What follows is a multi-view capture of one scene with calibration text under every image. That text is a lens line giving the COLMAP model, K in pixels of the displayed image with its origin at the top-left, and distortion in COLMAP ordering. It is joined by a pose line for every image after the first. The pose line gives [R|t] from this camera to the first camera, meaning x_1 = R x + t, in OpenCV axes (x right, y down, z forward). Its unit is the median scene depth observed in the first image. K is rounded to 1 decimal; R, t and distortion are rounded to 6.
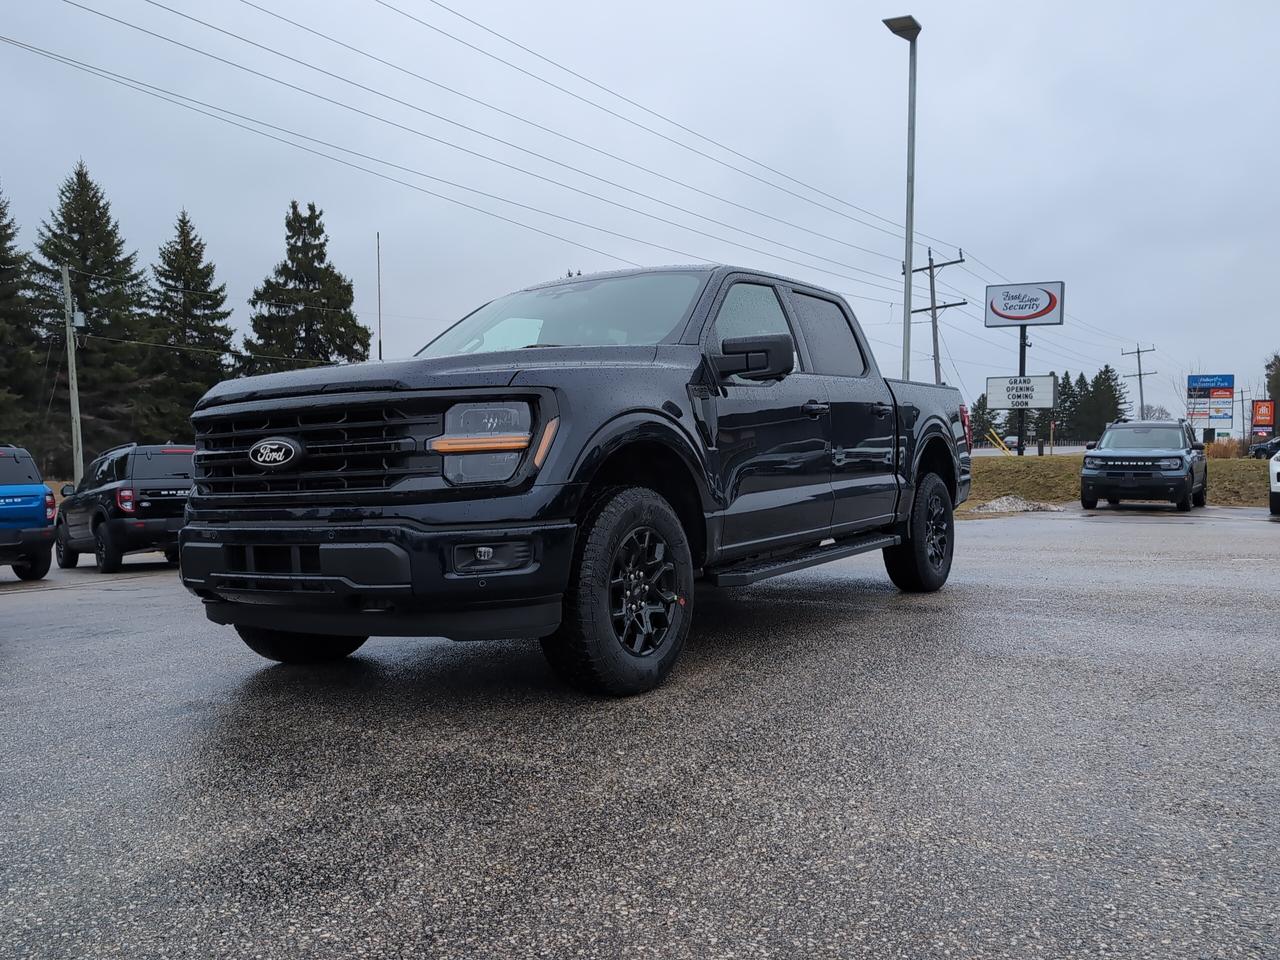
lens RADIAL K [[1116.6, 0, 640.0], [0, 1116.6, 480.0], [0, 0, 1]] dist [0.005527, 0.002216]
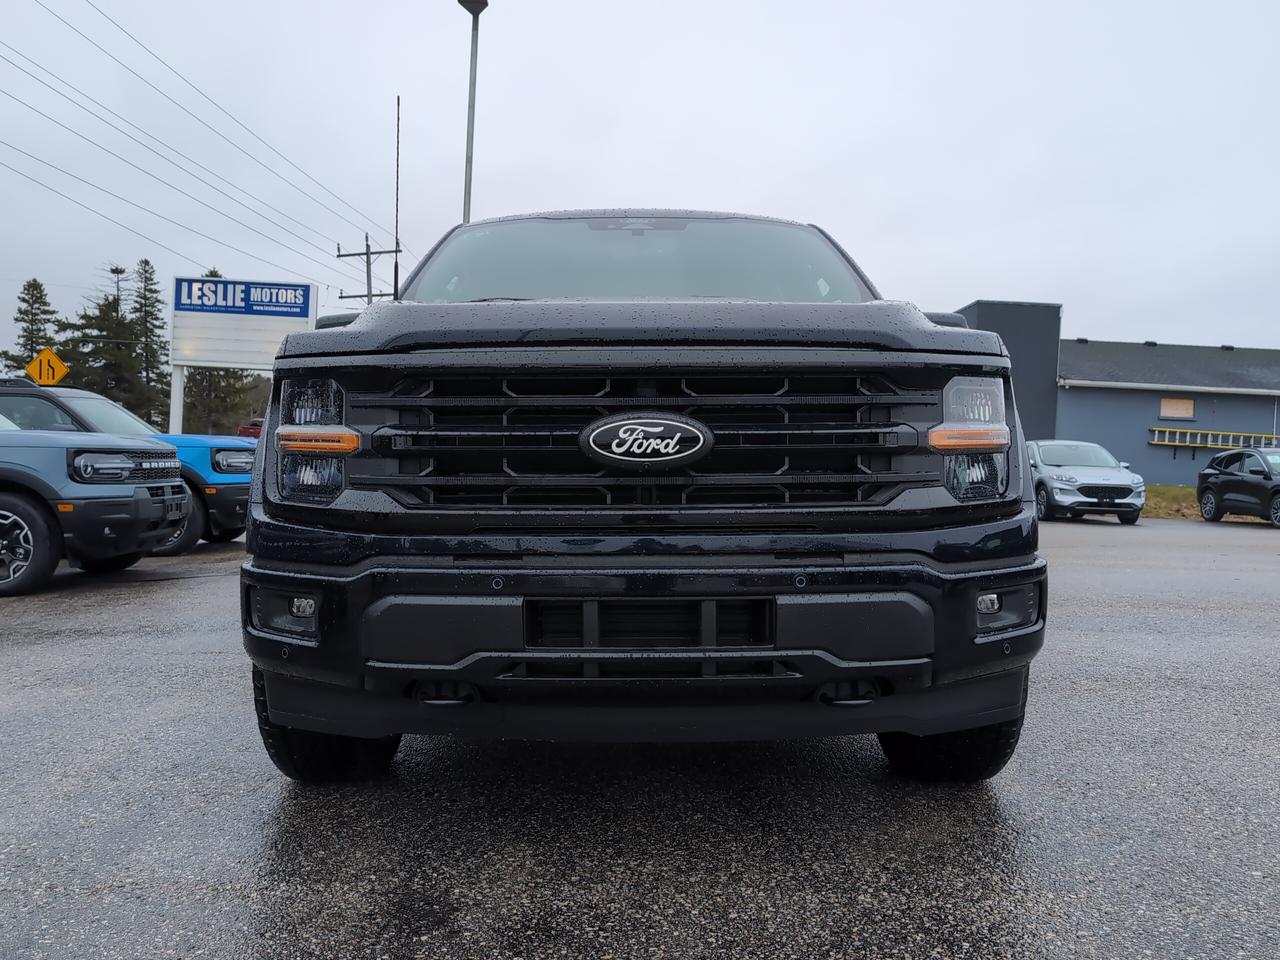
lens RADIAL K [[1116.6, 0, 640.0], [0, 1116.6, 480.0], [0, 0, 1]] dist [0.005527, 0.002216]
pose [[0.857366, 0.017024, 0.514426, -0.641688], [-0.022340, 0.999742, 0.004148, -0.005799], [-0.514223, -0.015048, 0.857525, 0.513588]]
